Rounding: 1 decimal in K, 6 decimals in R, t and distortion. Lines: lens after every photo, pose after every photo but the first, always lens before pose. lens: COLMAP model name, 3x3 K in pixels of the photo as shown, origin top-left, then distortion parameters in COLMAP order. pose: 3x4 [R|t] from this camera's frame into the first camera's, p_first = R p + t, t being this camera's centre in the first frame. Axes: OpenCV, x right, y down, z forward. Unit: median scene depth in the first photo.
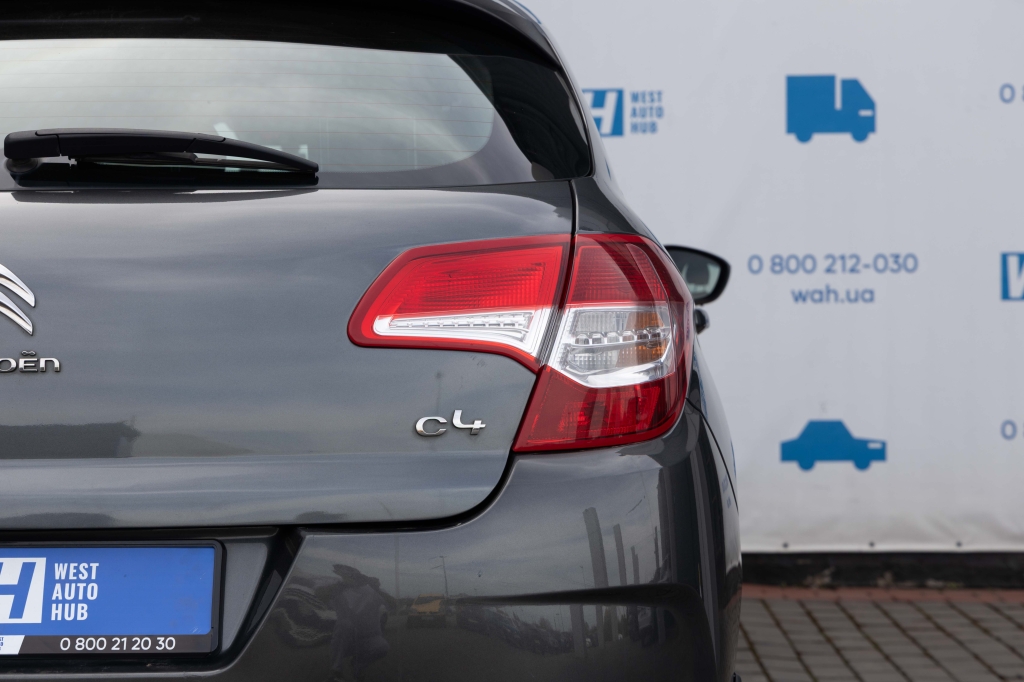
lens RADIAL K [[2099.0, 0, 546.6], [0, 2099.0, 342.2], [0, 0, 1]] dist [0.081535, -0.103572]
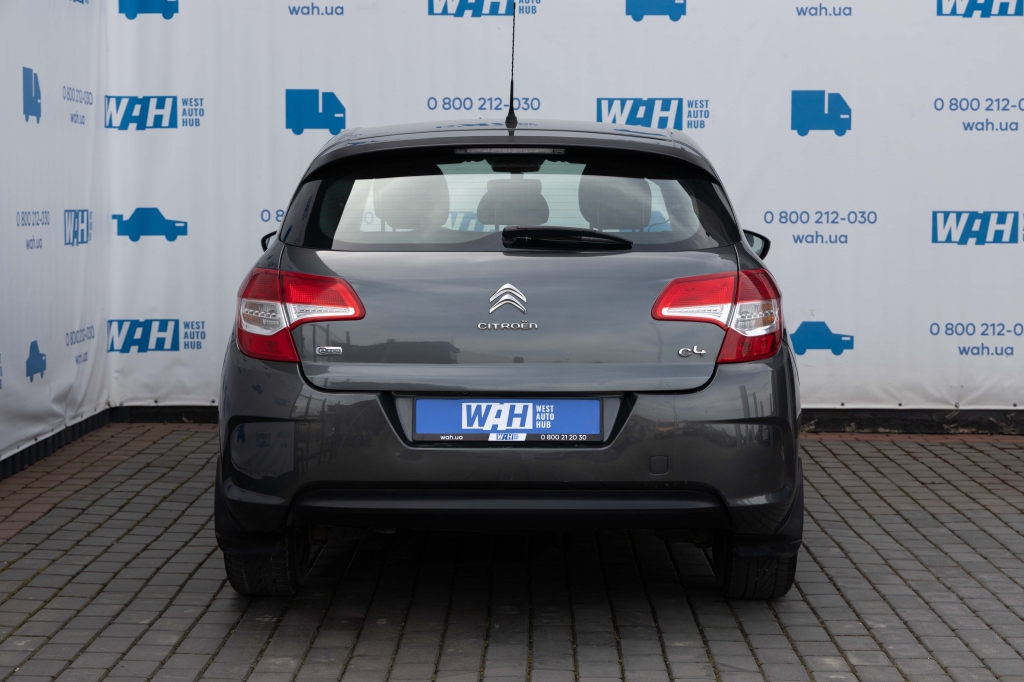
lens RADIAL K [[2099.0, 0, 546.6], [0, 2099.0, 342.2], [0, 0, 1]] dist [0.081535, -0.103572]
pose [[0.999689, 0.009274, 0.023148, -0.263607], [-0.010774, 0.997790, 0.065561, -0.127051], [-0.022489, -0.065790, 0.997580, -1.407559]]
